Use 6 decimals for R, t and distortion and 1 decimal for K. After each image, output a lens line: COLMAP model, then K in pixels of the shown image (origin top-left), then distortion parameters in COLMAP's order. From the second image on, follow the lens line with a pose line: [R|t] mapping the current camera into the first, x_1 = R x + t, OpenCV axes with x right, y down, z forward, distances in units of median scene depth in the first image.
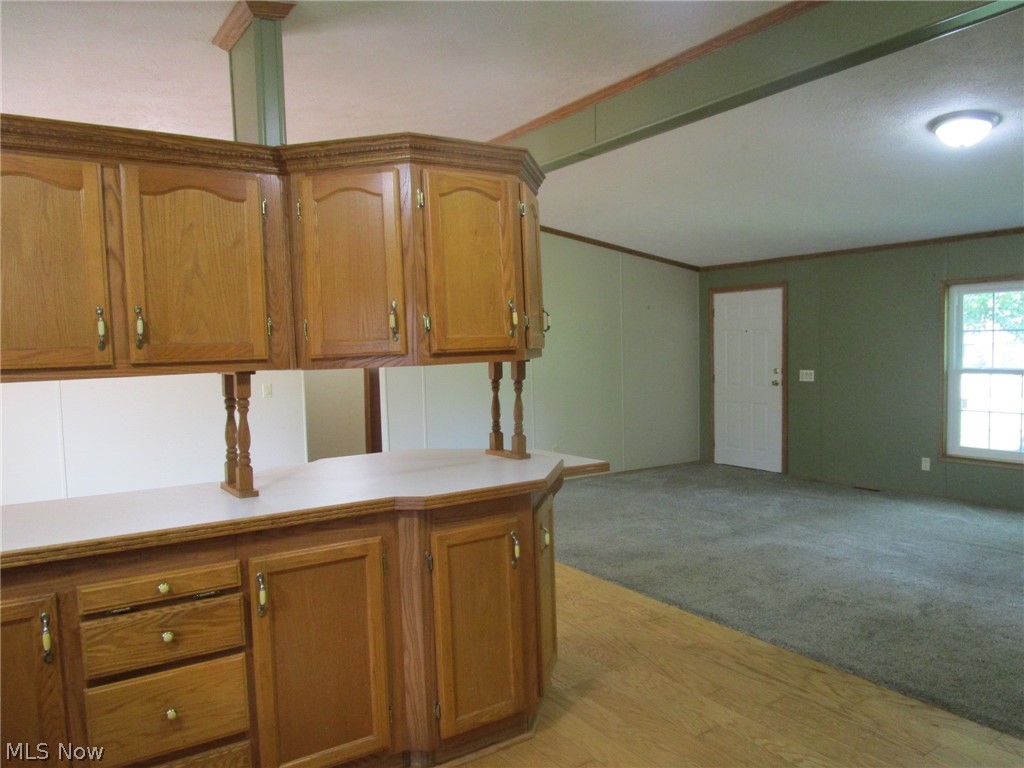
lens RADIAL K [[727.3, 0, 514.0], [0, 727.3, 384.1], [0, 0, 1]] dist [-0.030742, 0.007276]
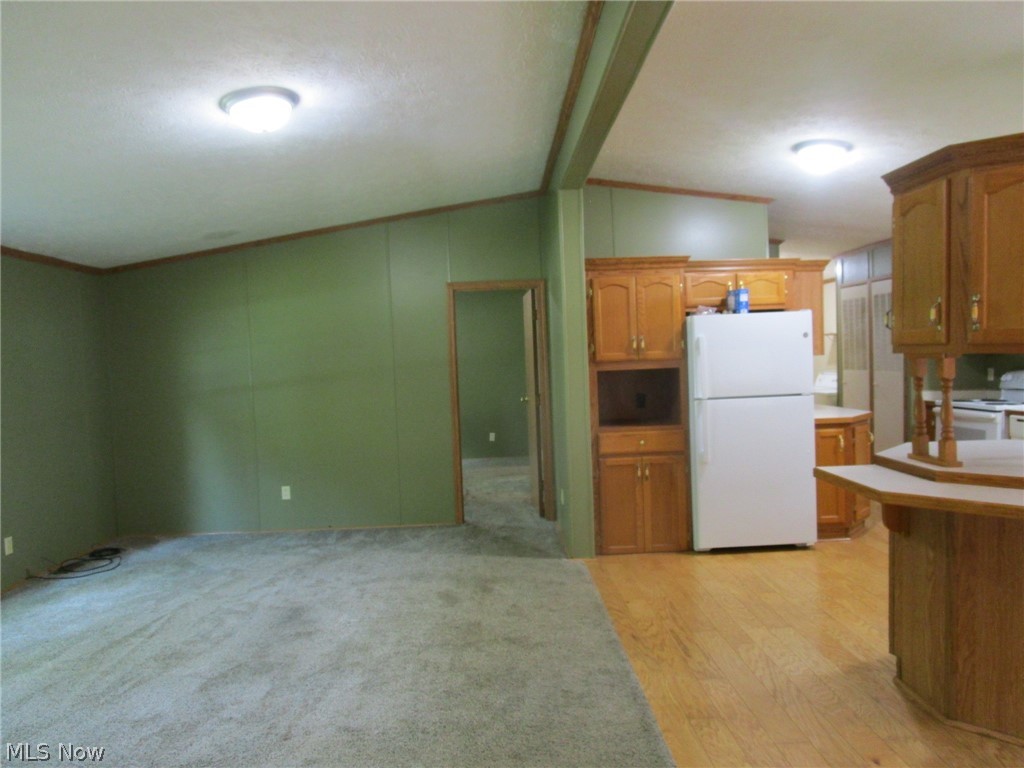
lens RADIAL K [[727.3, 0, 506.0], [0, 727.3, 387.1], [0, 0, 1]] dist [-0.030742, 0.007276]
pose [[-0.832671, 0.030333, 0.552937, -0.094865], [0.079651, 0.994676, 0.065381, -0.143024], [-0.548010, 0.098482, -0.830654, 2.978573]]
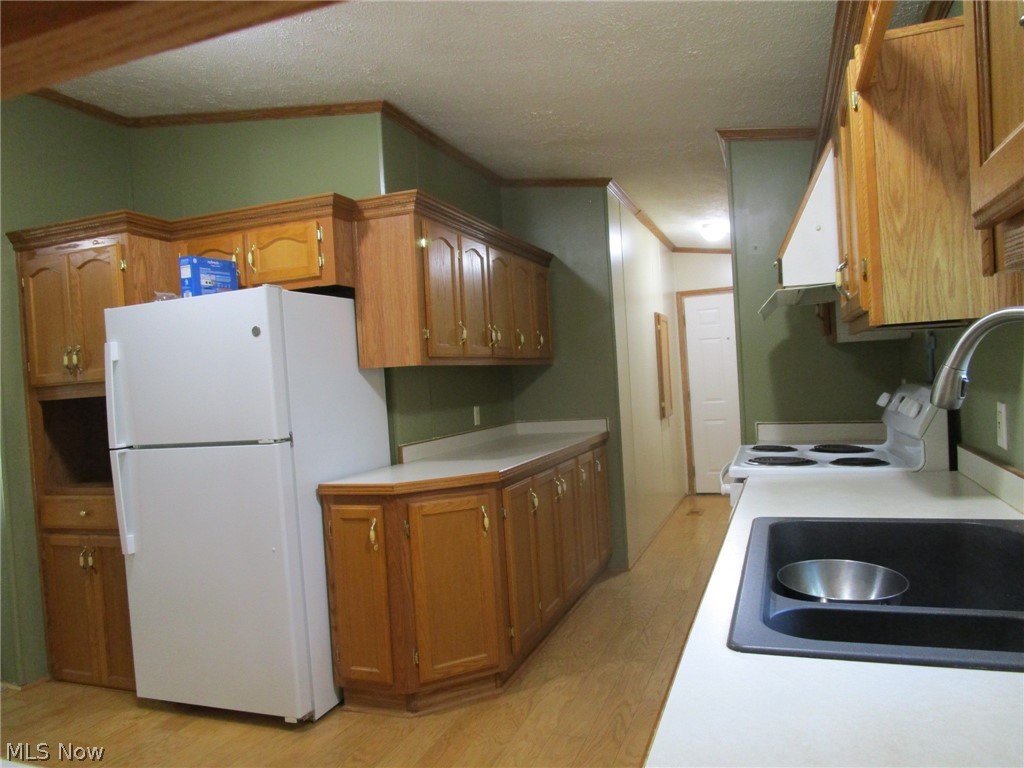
lens RADIAL K [[727.3, 0, 512.8], [0, 727.3, 390.3], [0, 0, 1]] dist [-0.030742, 0.007276]
pose [[-0.571688, 0.043661, 0.819308, -0.902949], [0.109499, 0.993710, 0.023450, 0.040599], [-0.813131, 0.103120, -0.572873, 0.844742]]
